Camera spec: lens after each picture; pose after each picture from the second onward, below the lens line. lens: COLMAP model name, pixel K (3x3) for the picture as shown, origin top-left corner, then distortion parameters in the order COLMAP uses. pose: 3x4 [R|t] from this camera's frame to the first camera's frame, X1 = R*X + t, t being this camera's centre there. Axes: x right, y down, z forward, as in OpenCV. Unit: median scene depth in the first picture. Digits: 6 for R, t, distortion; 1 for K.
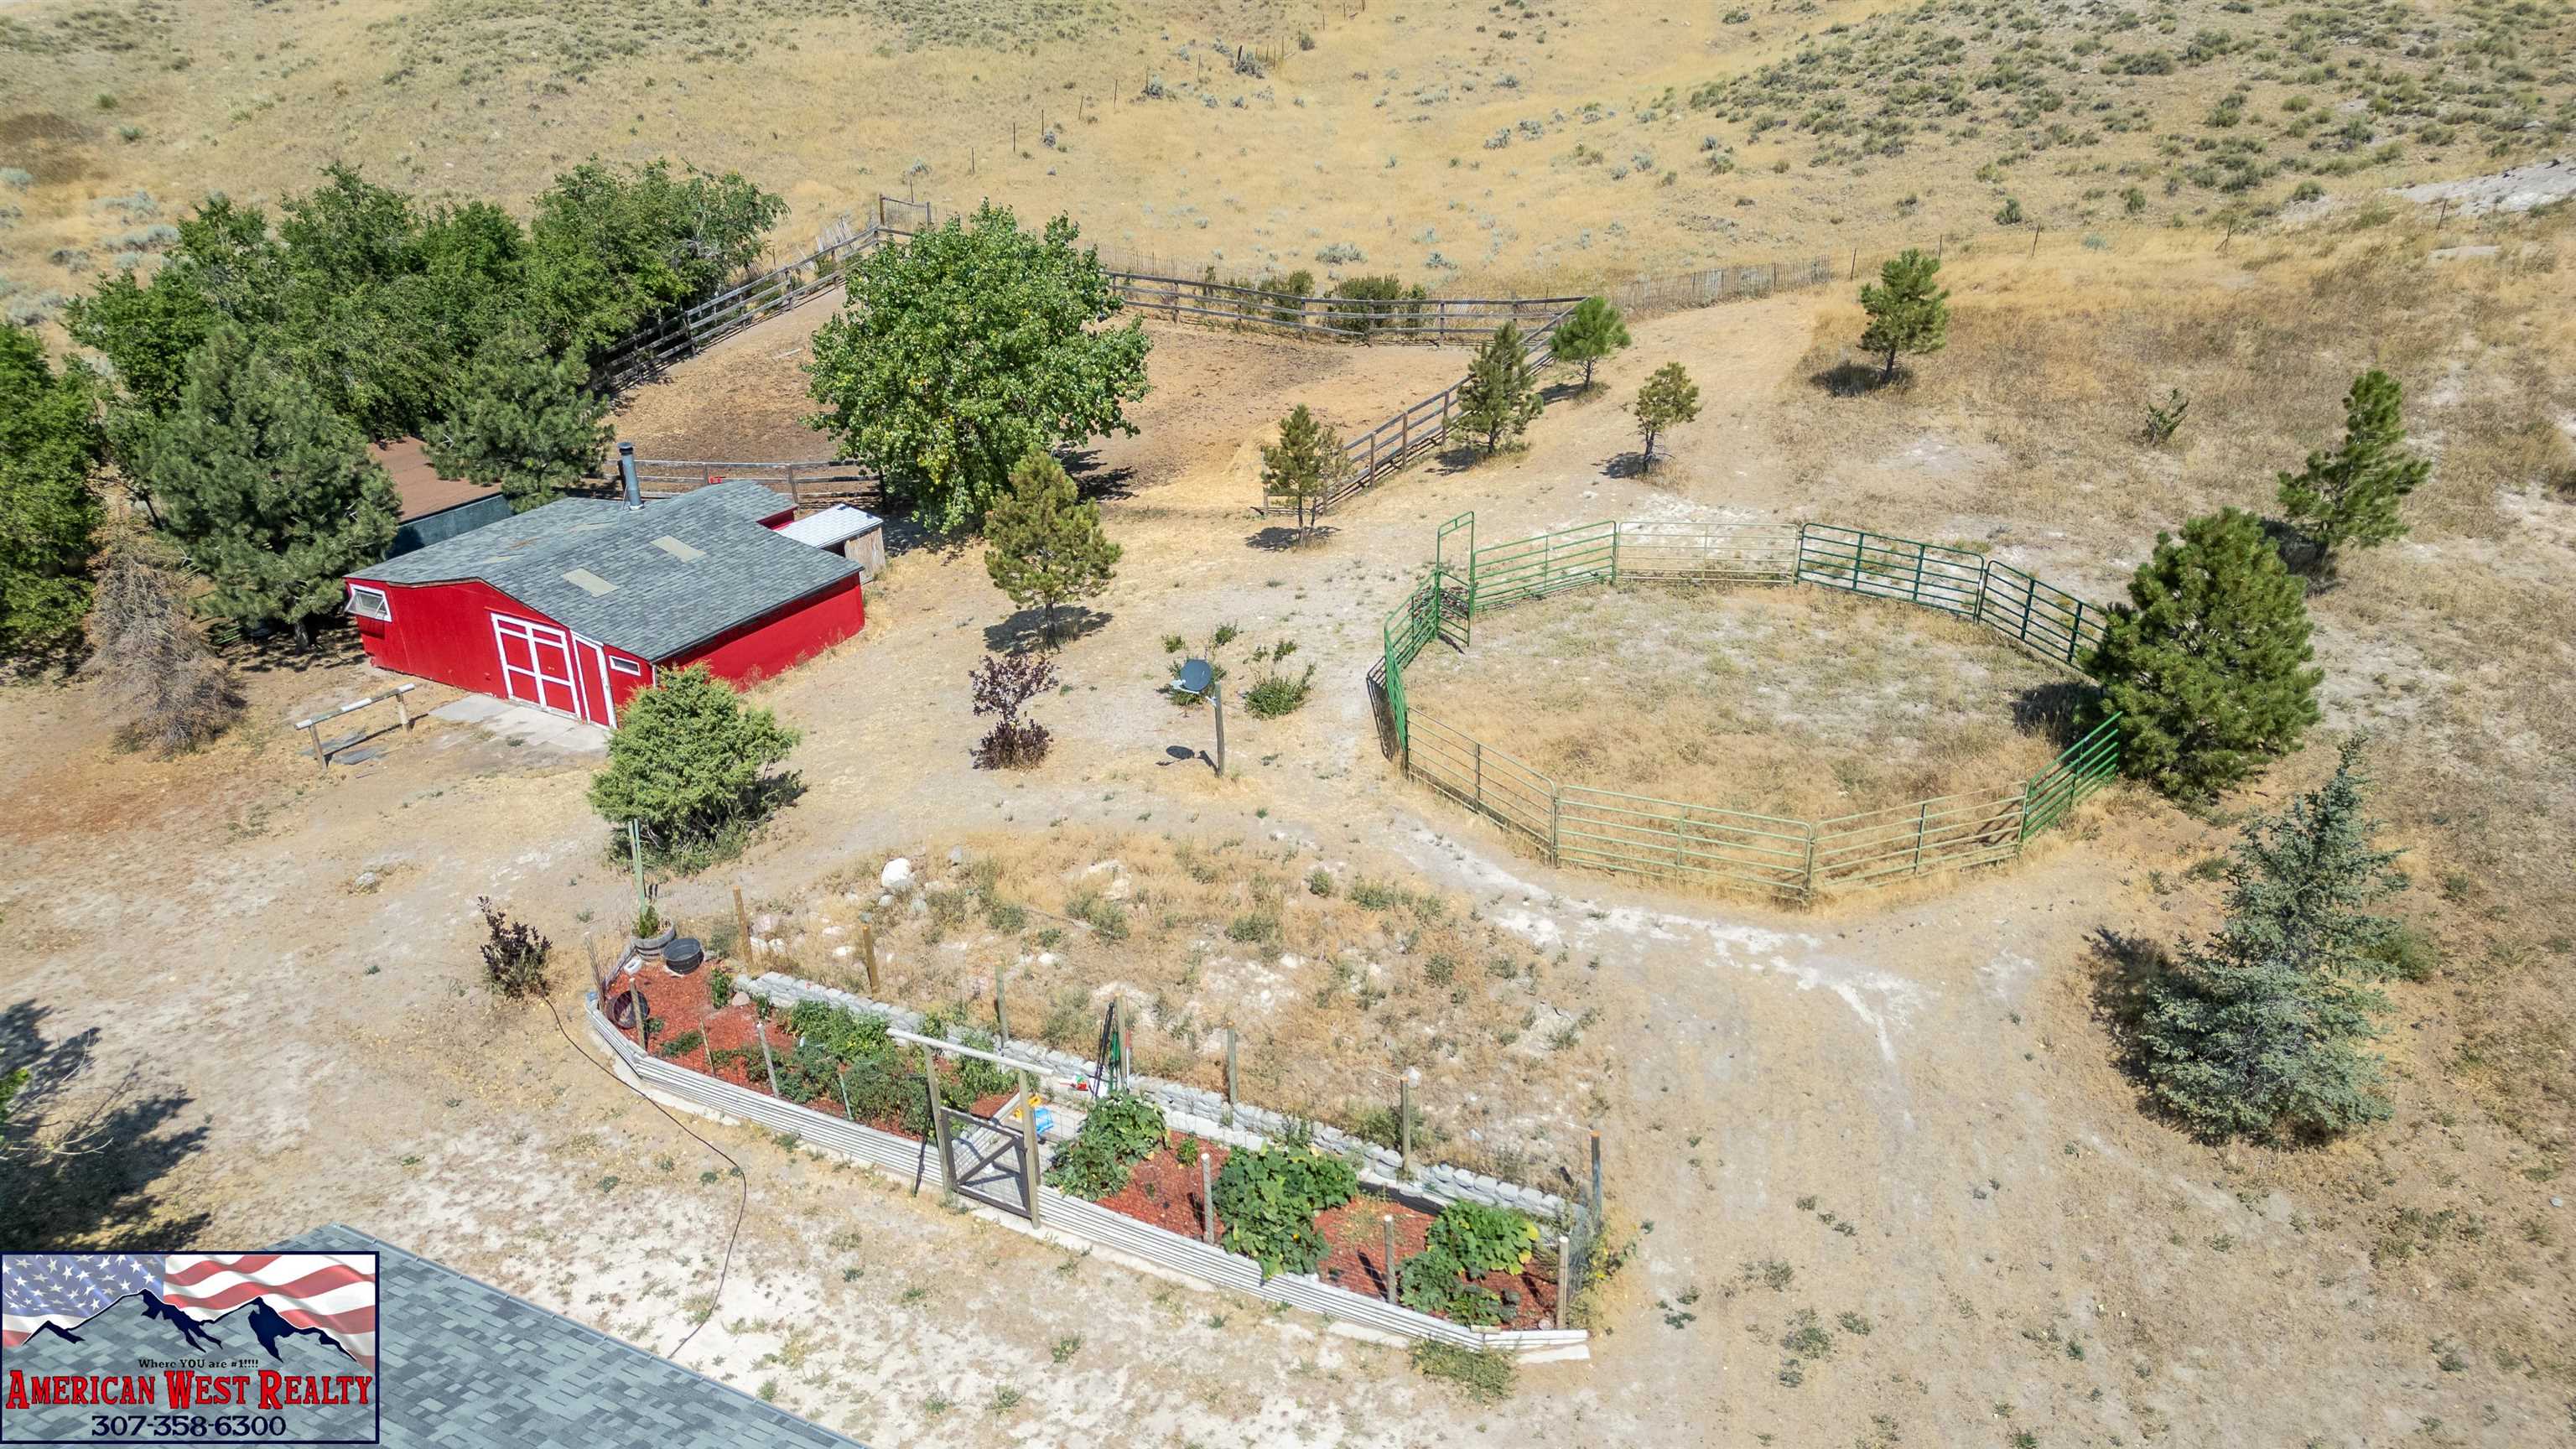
lens RADIAL K [[1799.4, 0, 1295.7], [0, 1799.4, 735.9], [0, 0, 1]] dist [0.075558, -0.084602]
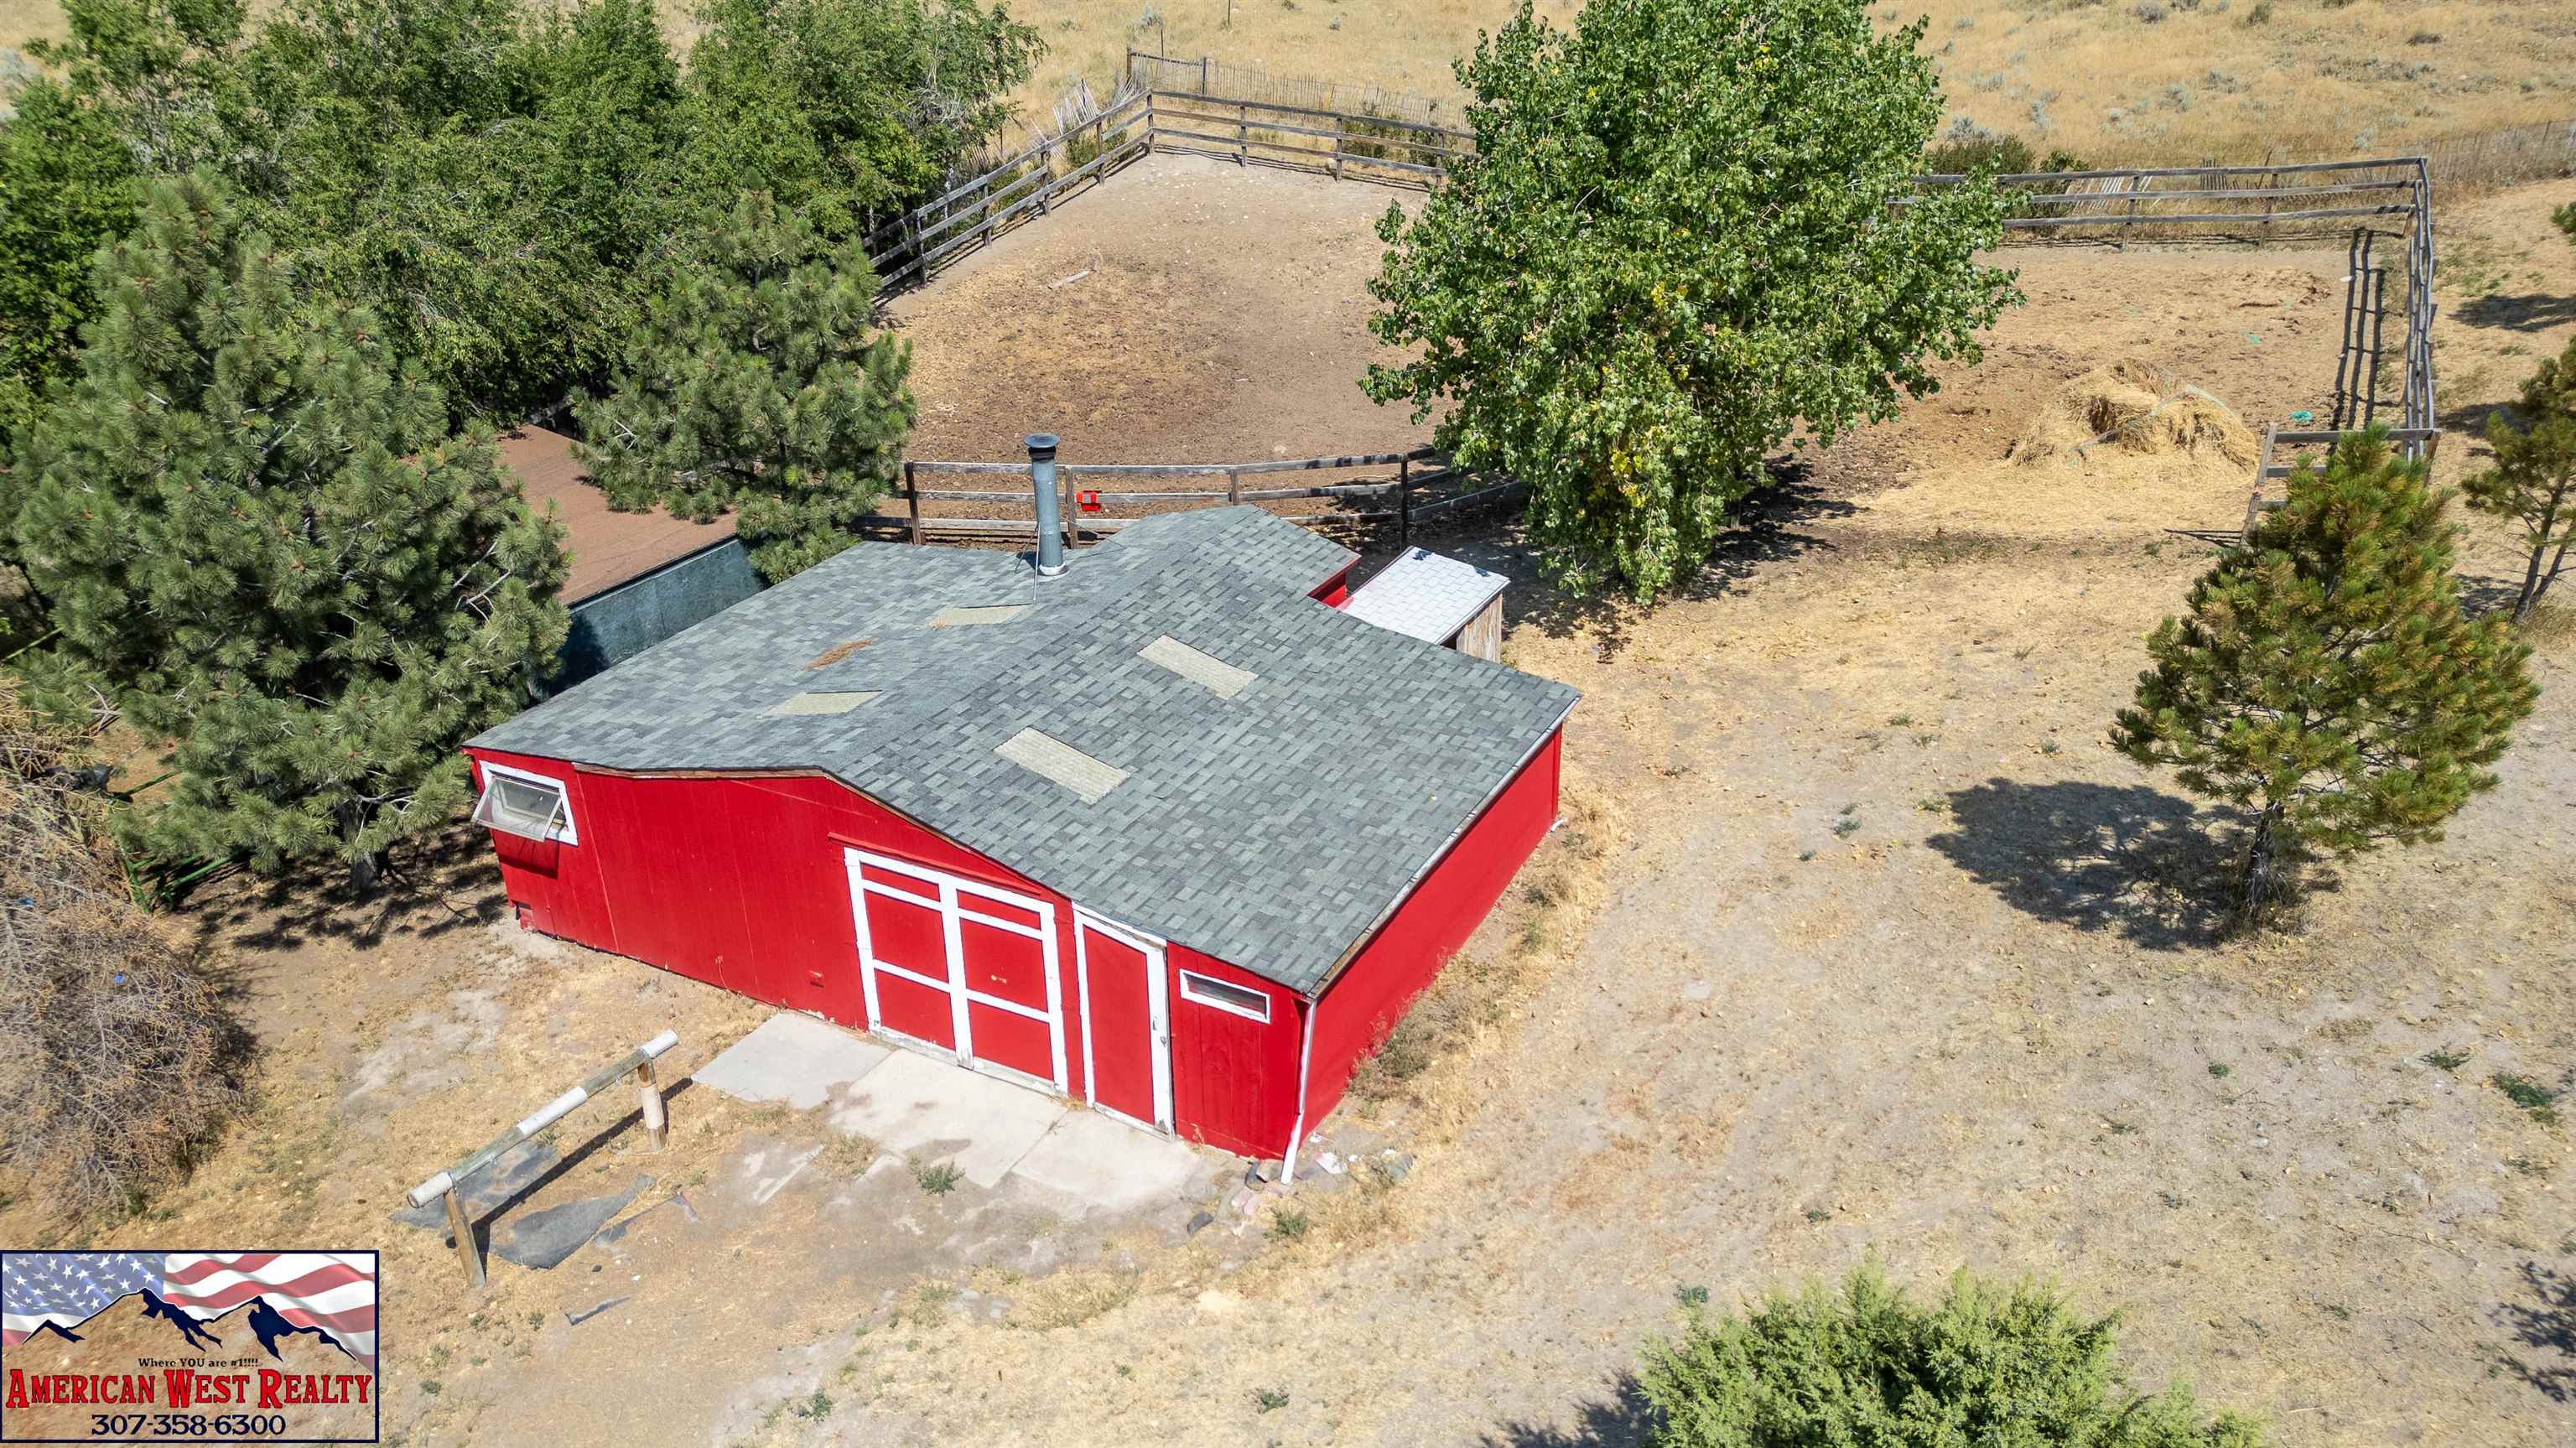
lens RADIAL K [[1799.3, 0, 1295.7], [0, 1799.3, 735.4], [0, 0, 1]] dist [0.075558, -0.084602]
pose [[0.999223, -0.019438, 0.034286, -0.332242], [0.018756, 0.999622, 0.020107, -0.094775], [-0.034663, -0.019448, 0.999210, 0.544045]]
